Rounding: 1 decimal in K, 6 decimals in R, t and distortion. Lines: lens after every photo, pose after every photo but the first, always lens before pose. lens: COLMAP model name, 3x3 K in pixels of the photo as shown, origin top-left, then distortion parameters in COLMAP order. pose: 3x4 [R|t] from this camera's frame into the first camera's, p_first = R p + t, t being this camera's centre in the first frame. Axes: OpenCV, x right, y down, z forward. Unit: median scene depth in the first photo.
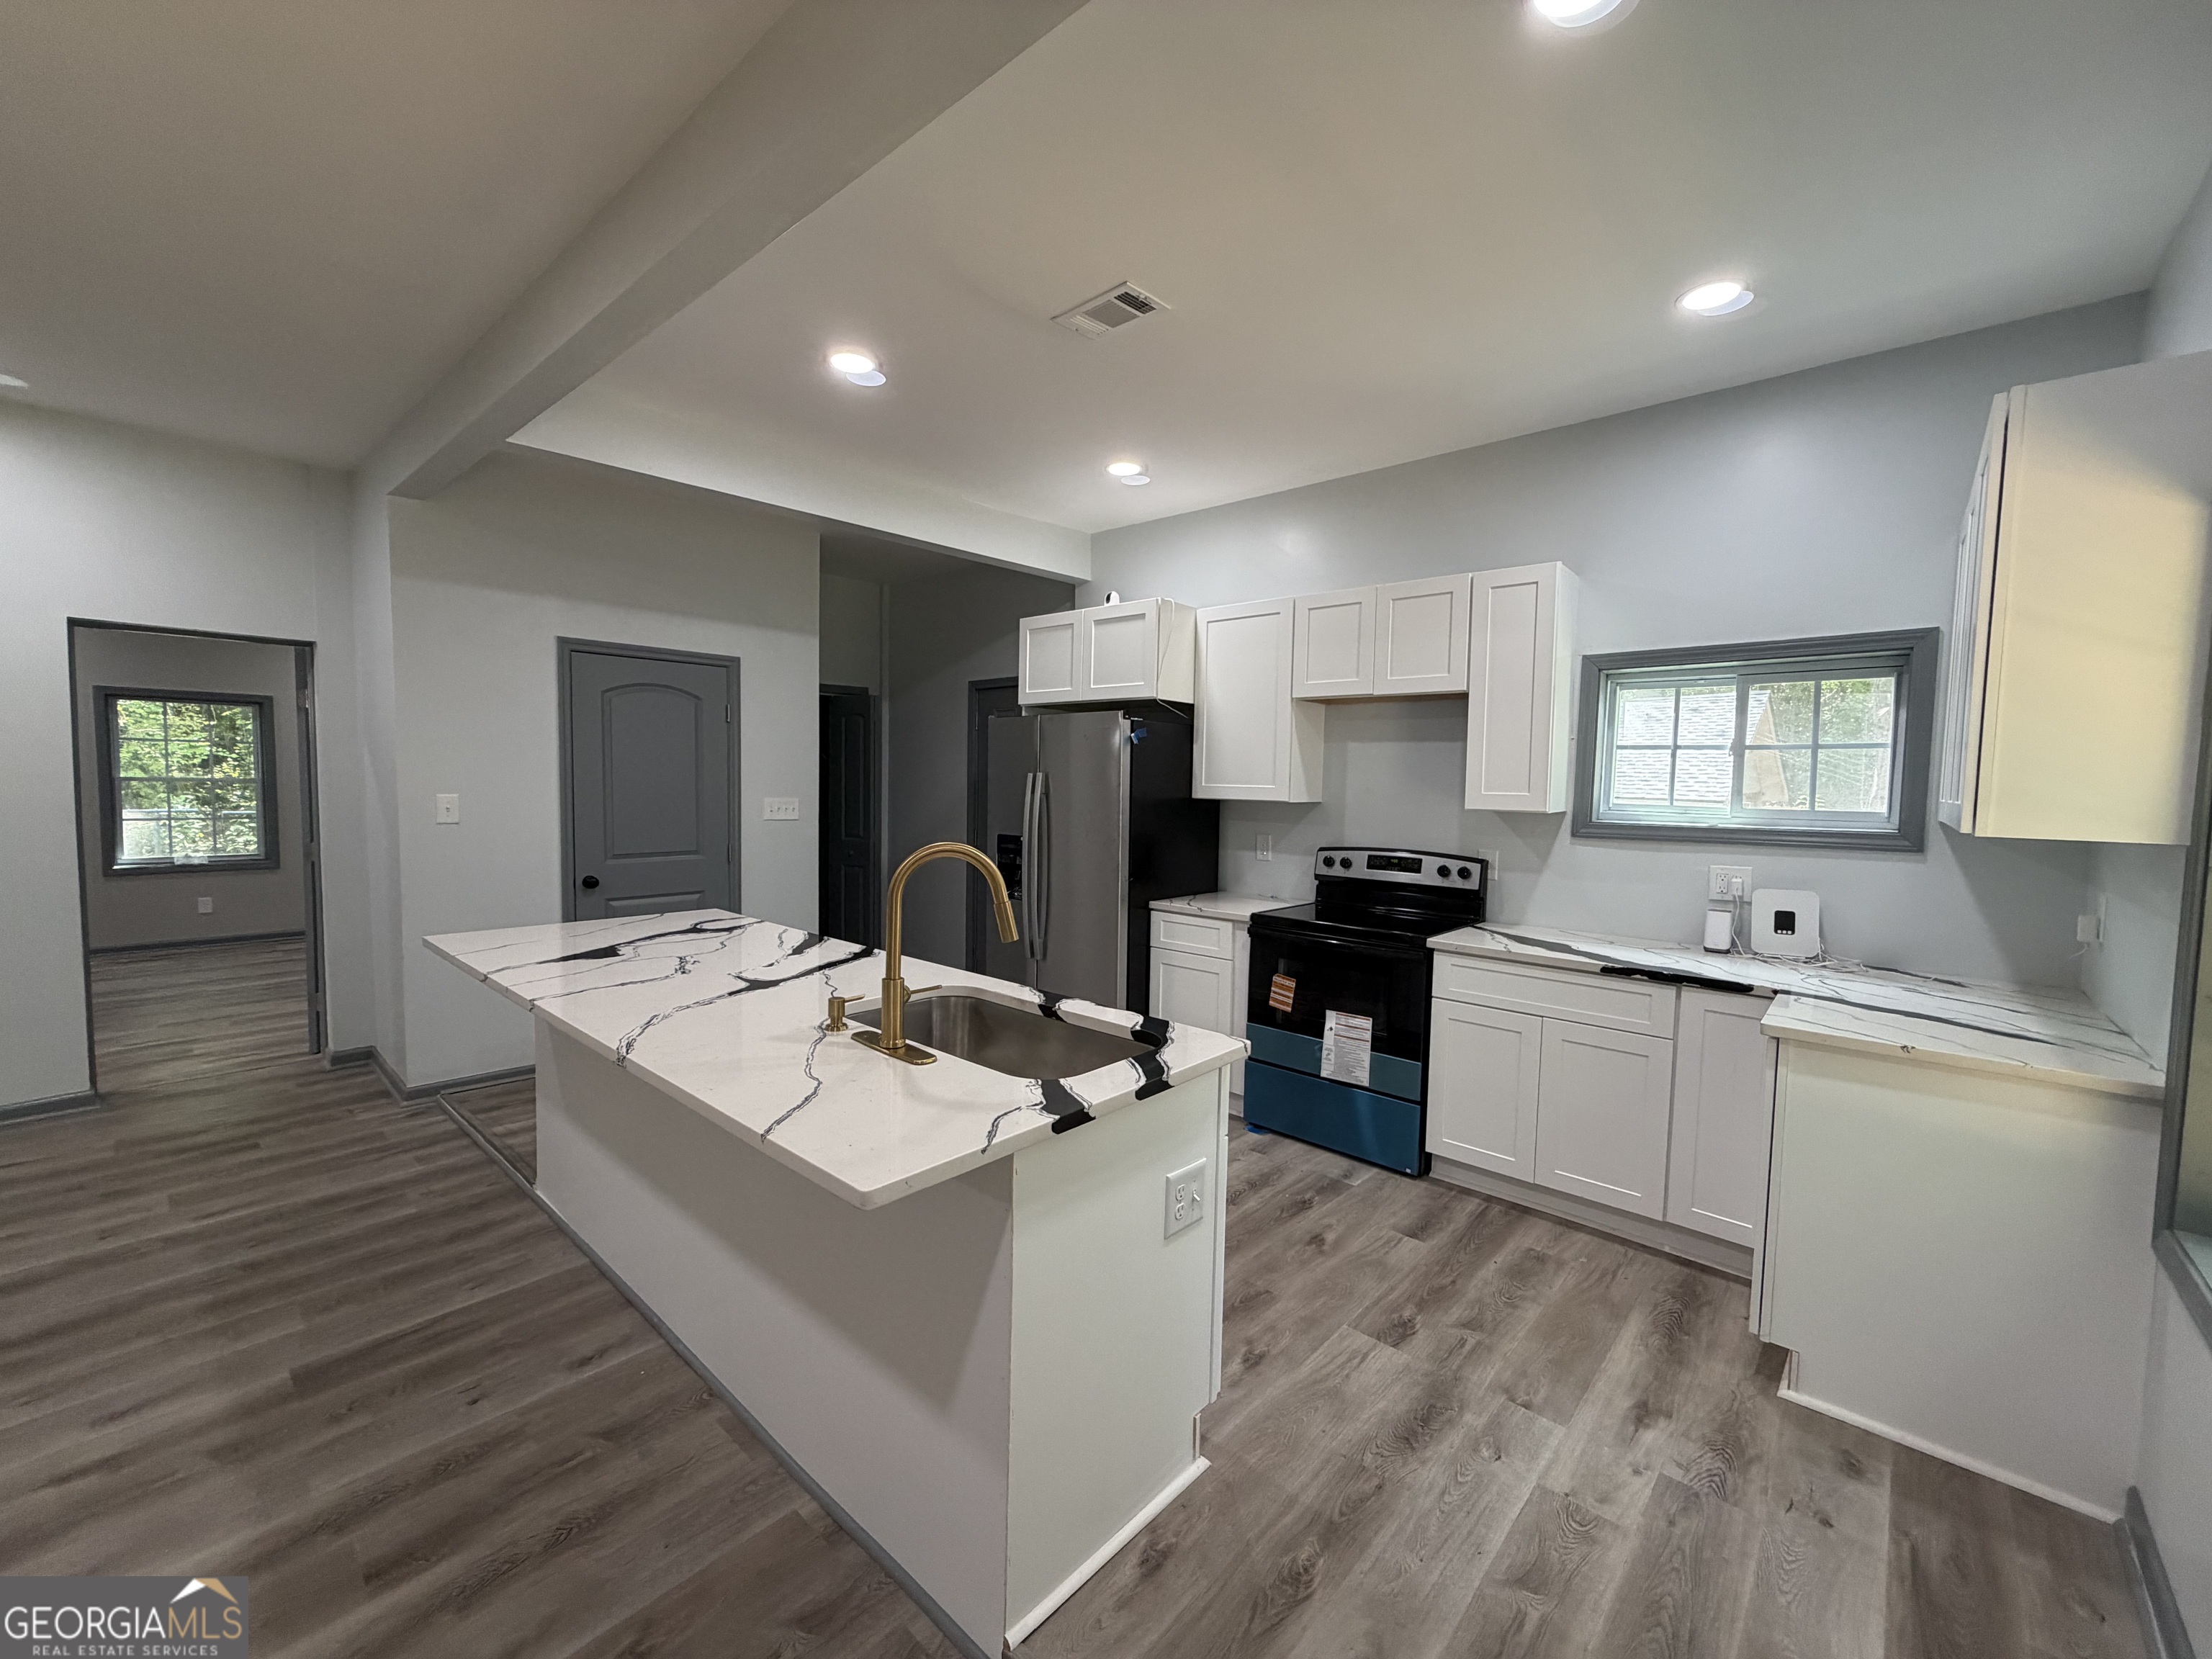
lens RADIAL K [[883.8, 0, 1101.6], [0, 883.8, 830.2], [0, 0, 1]] dist [-0.000900, 0.000149]
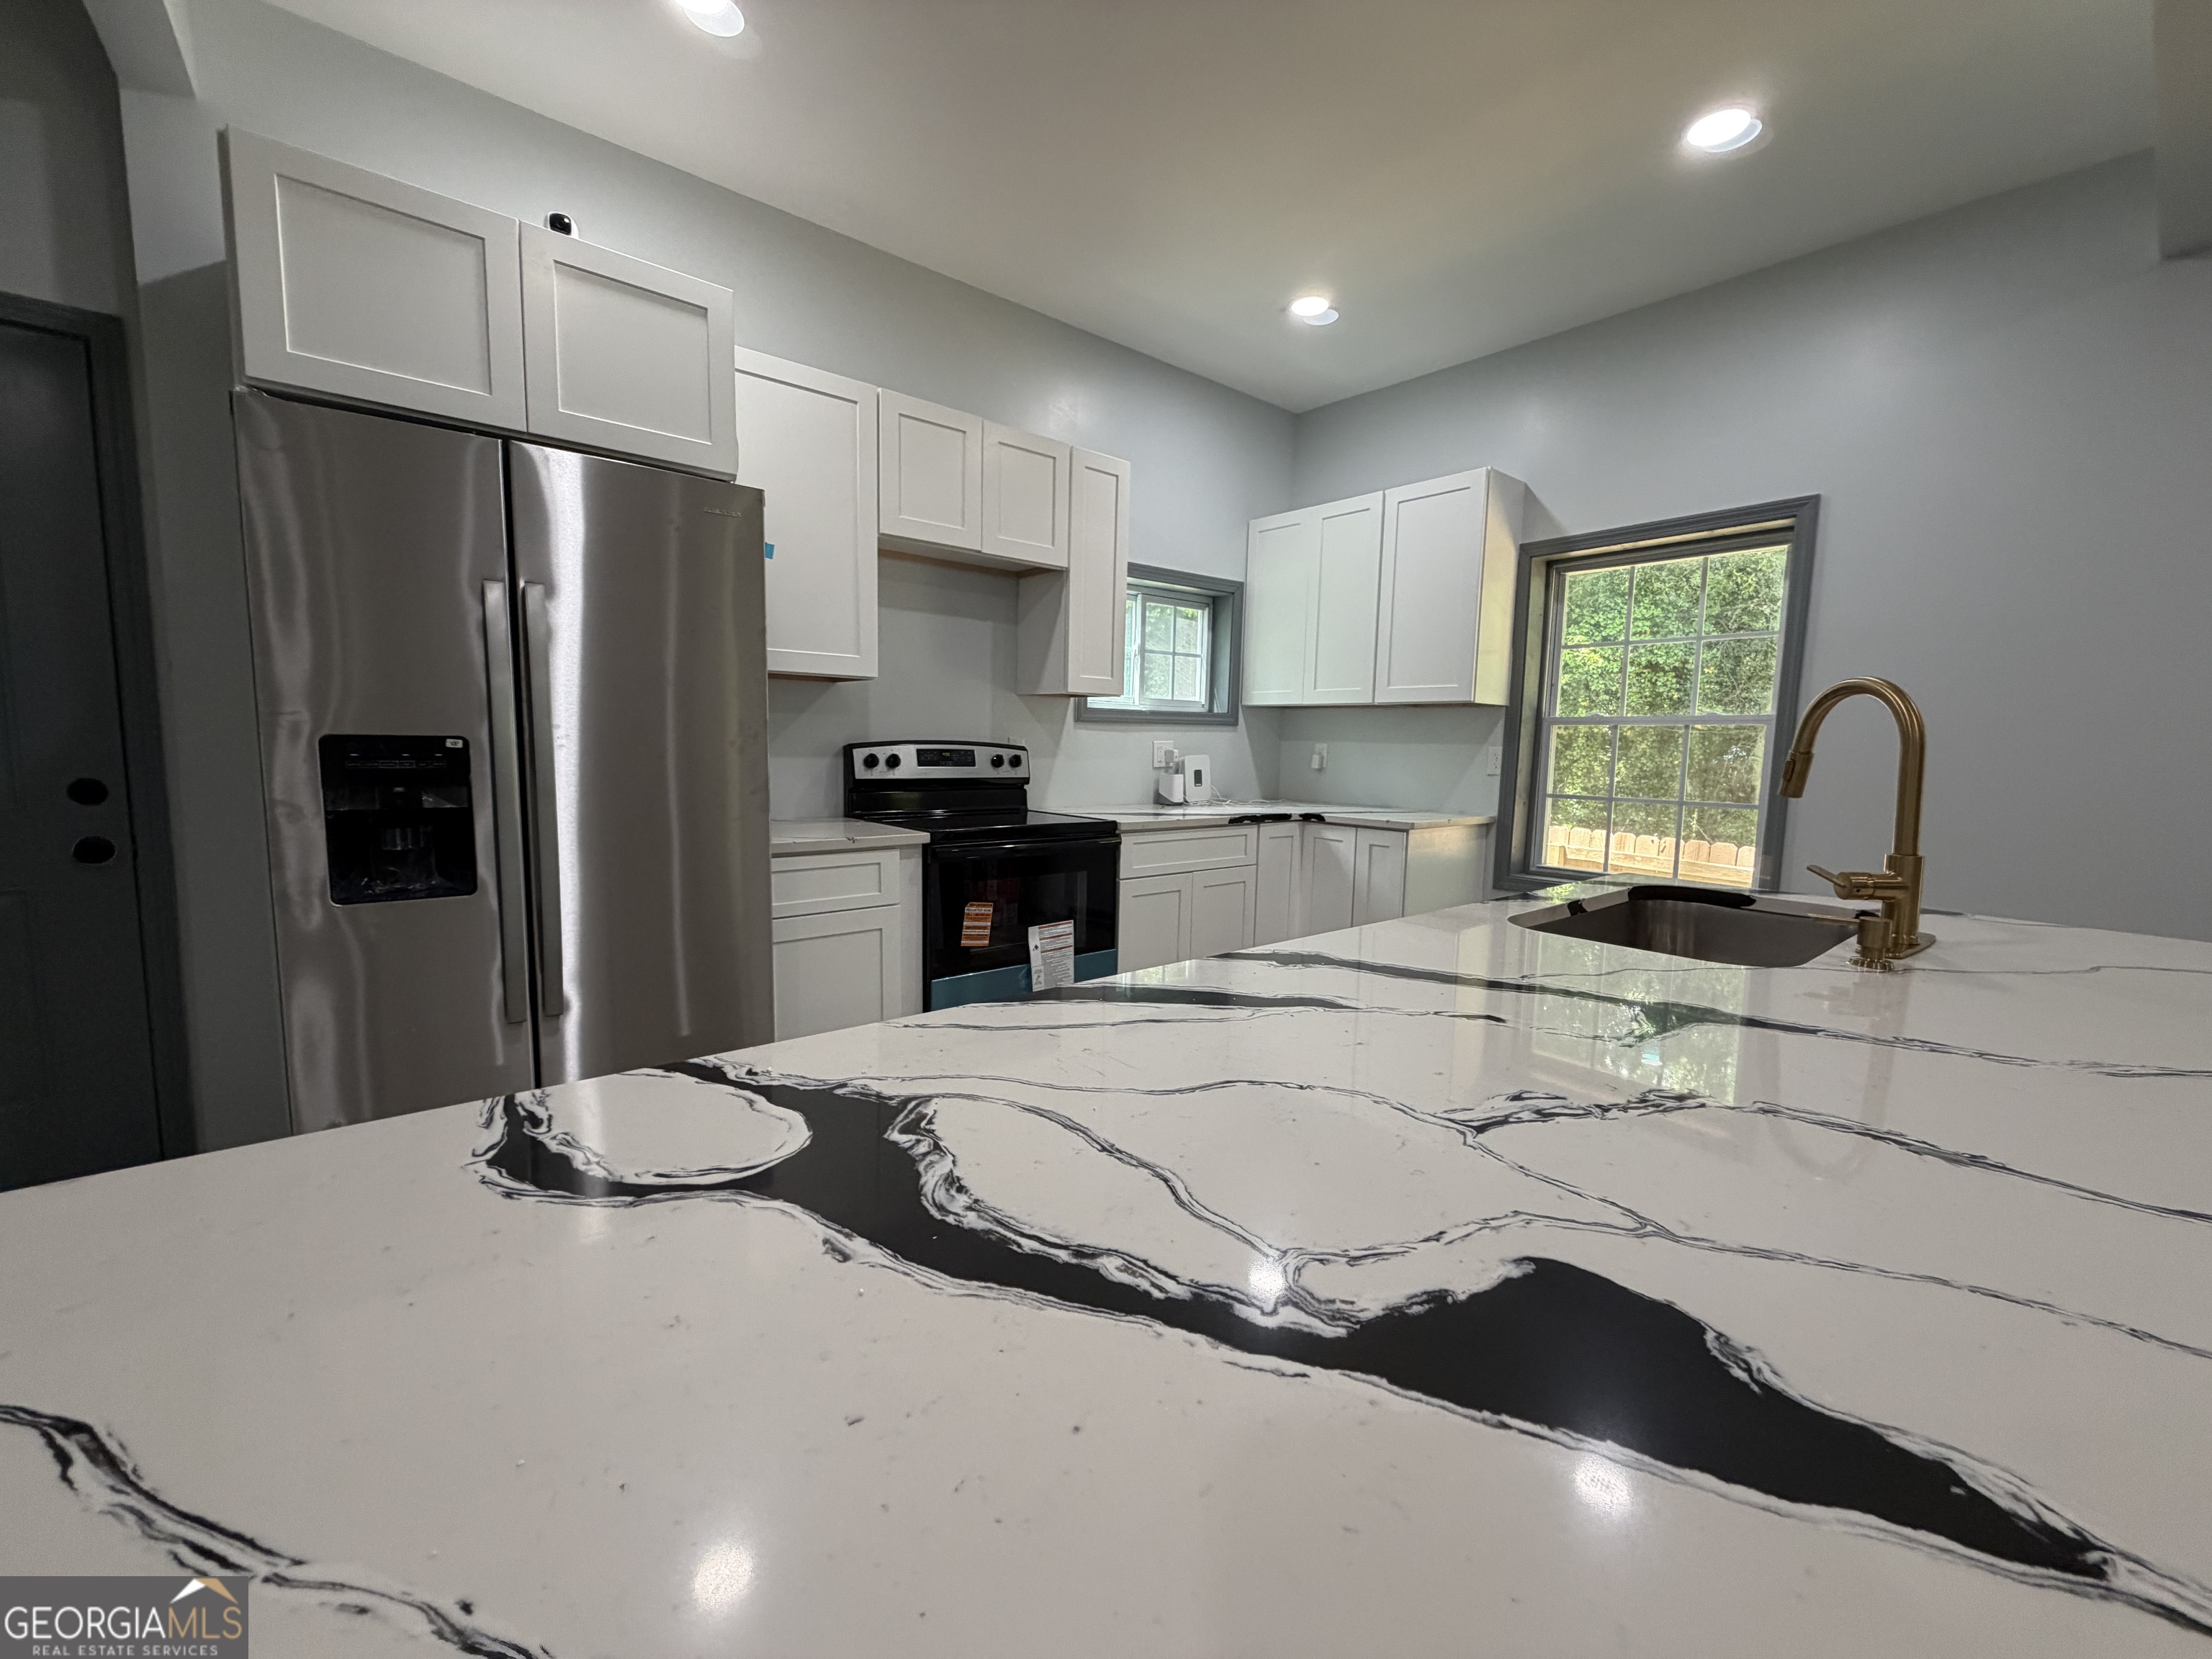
lens RADIAL K [[883.8, 0, 1101.6], [0, 883.8, 830.2], [0, 0, 1]] dist [-0.000900, 0.000149]
pose [[0.149721, -0.118186, 0.981639, -0.567768], [0.037790, 0.992789, 0.113765, 0.018384], [-0.988006, 0.020063, 0.153107, 0.823759]]
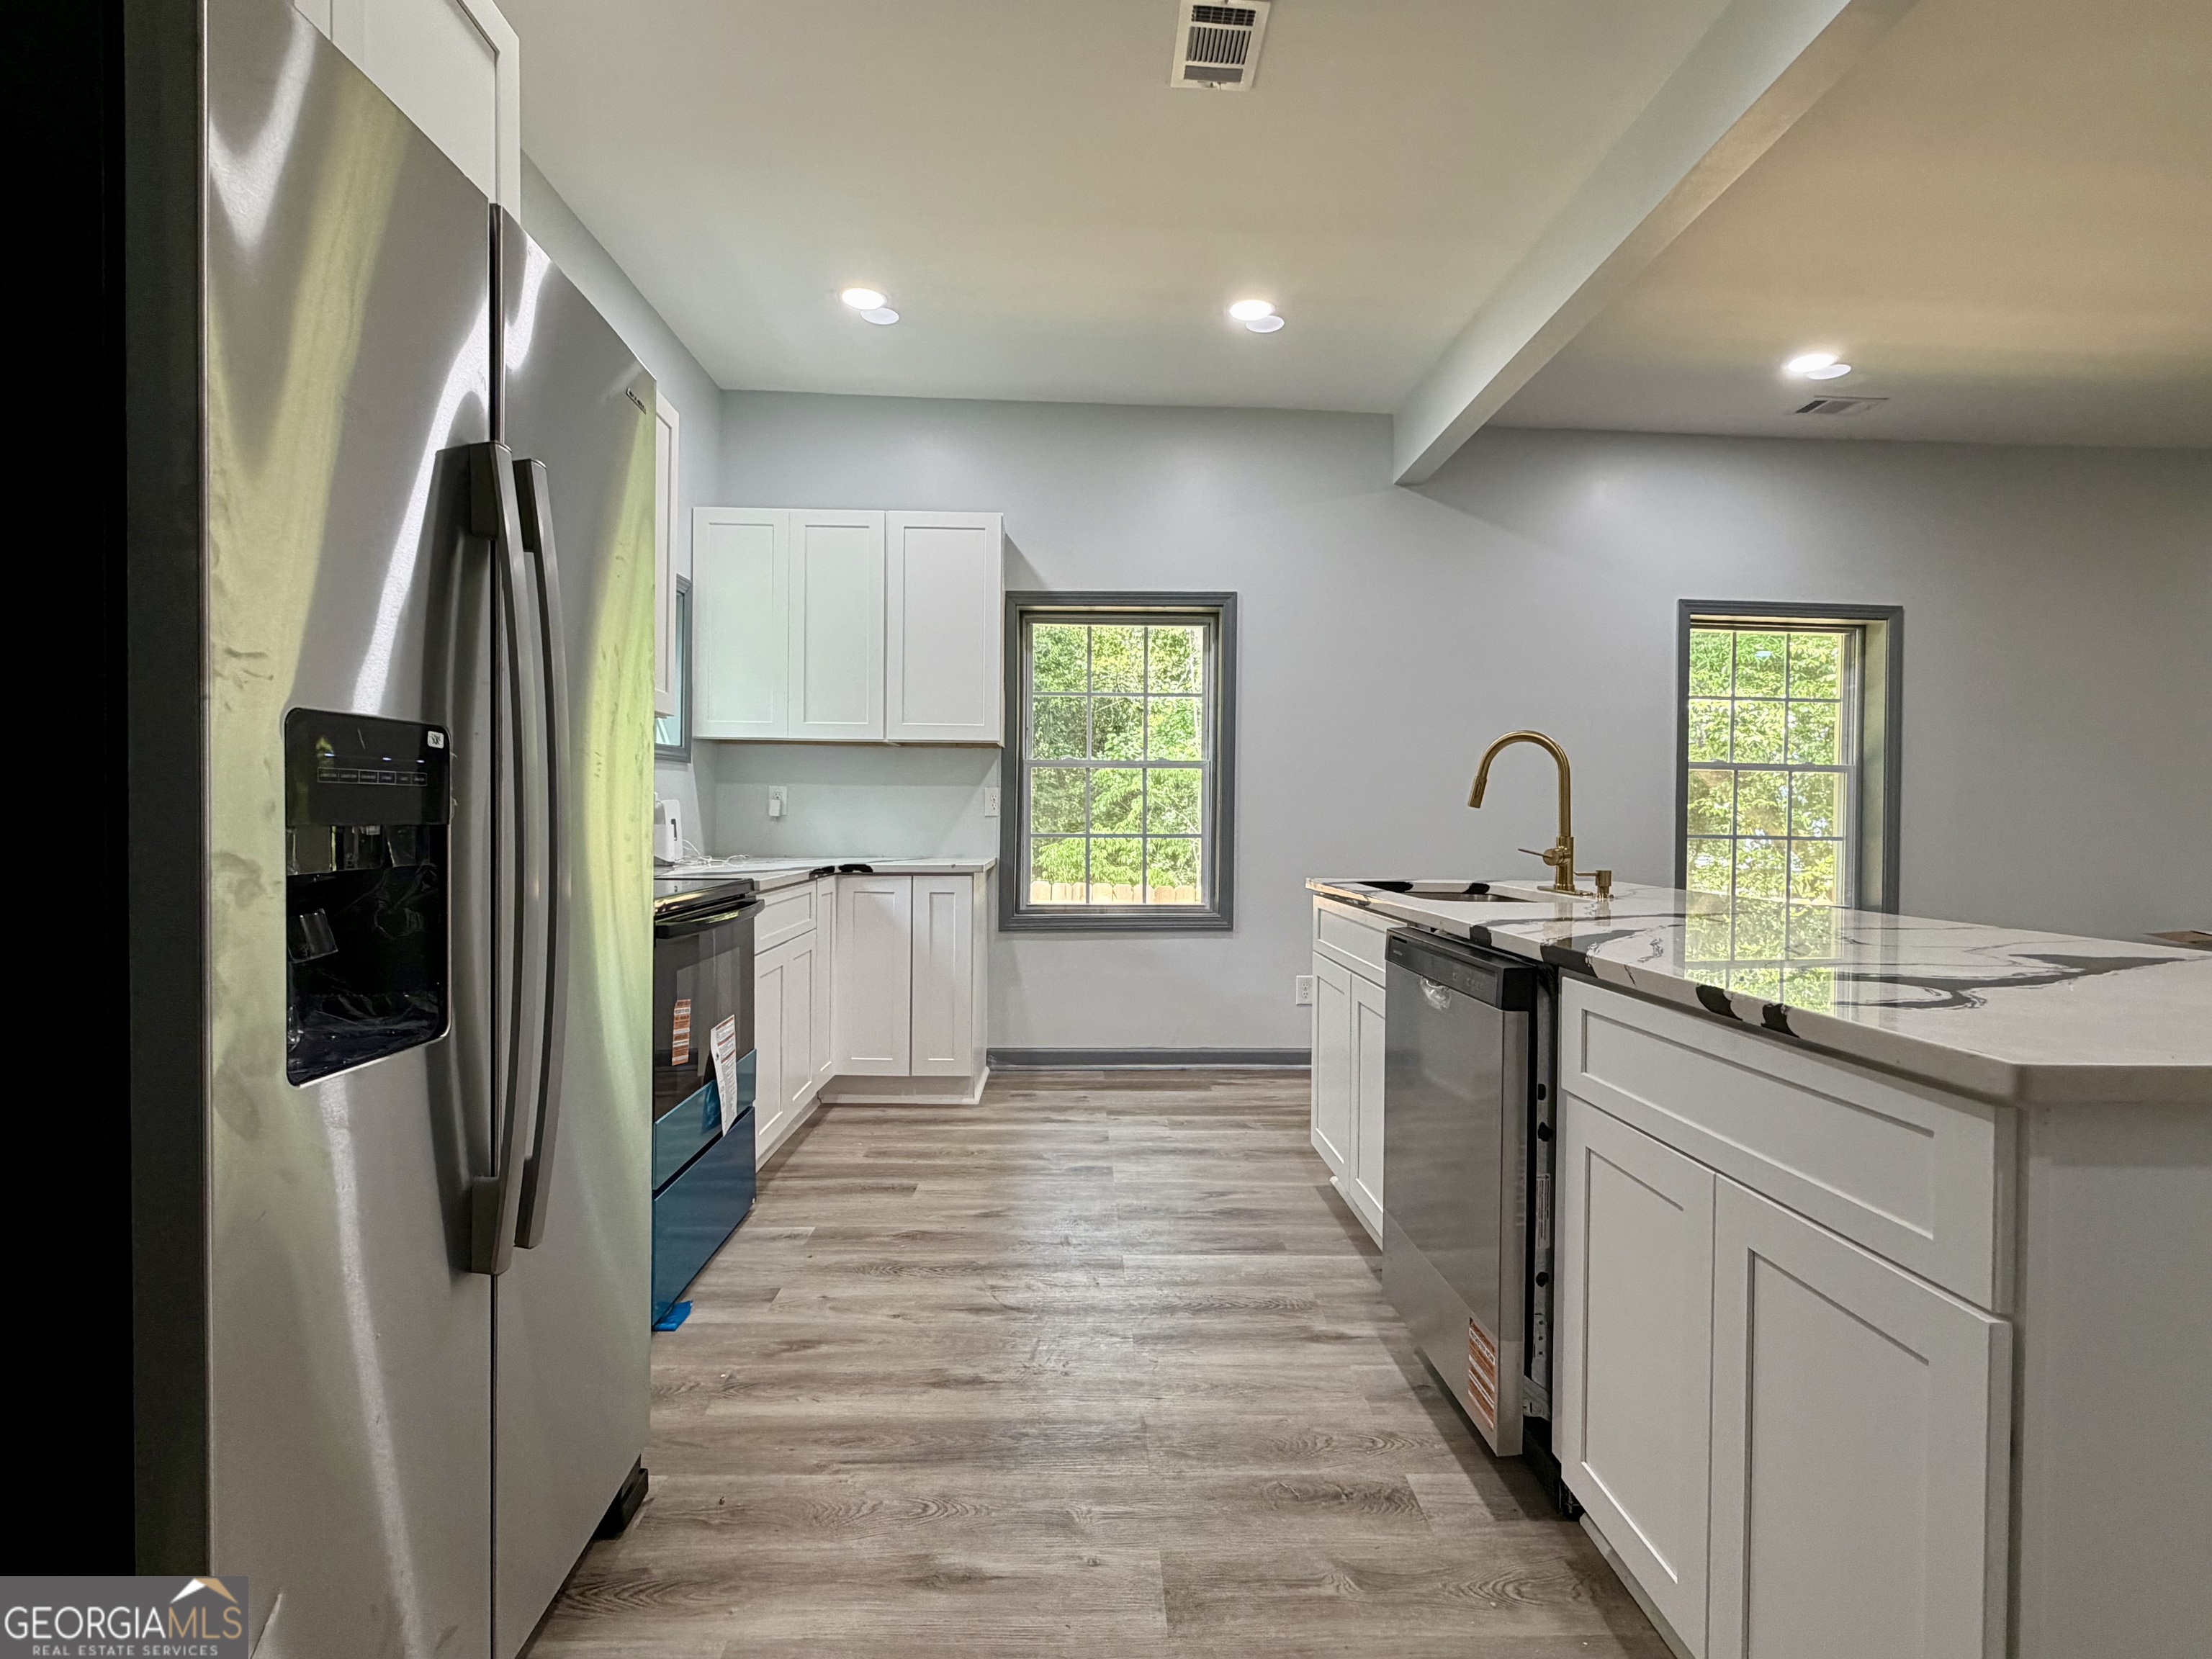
lens RADIAL K [[1113.0, 0, 1106.0], [0, 1113.0, 829.5], [0, 0, 1]] dist [0.000404, -0.000121]
pose [[-0.691210, -0.036704, 0.721722, -0.493545], [0.016933, 0.997612, 0.066952, 0.020320], [-0.722456, 0.058499, -0.688938, 1.361490]]
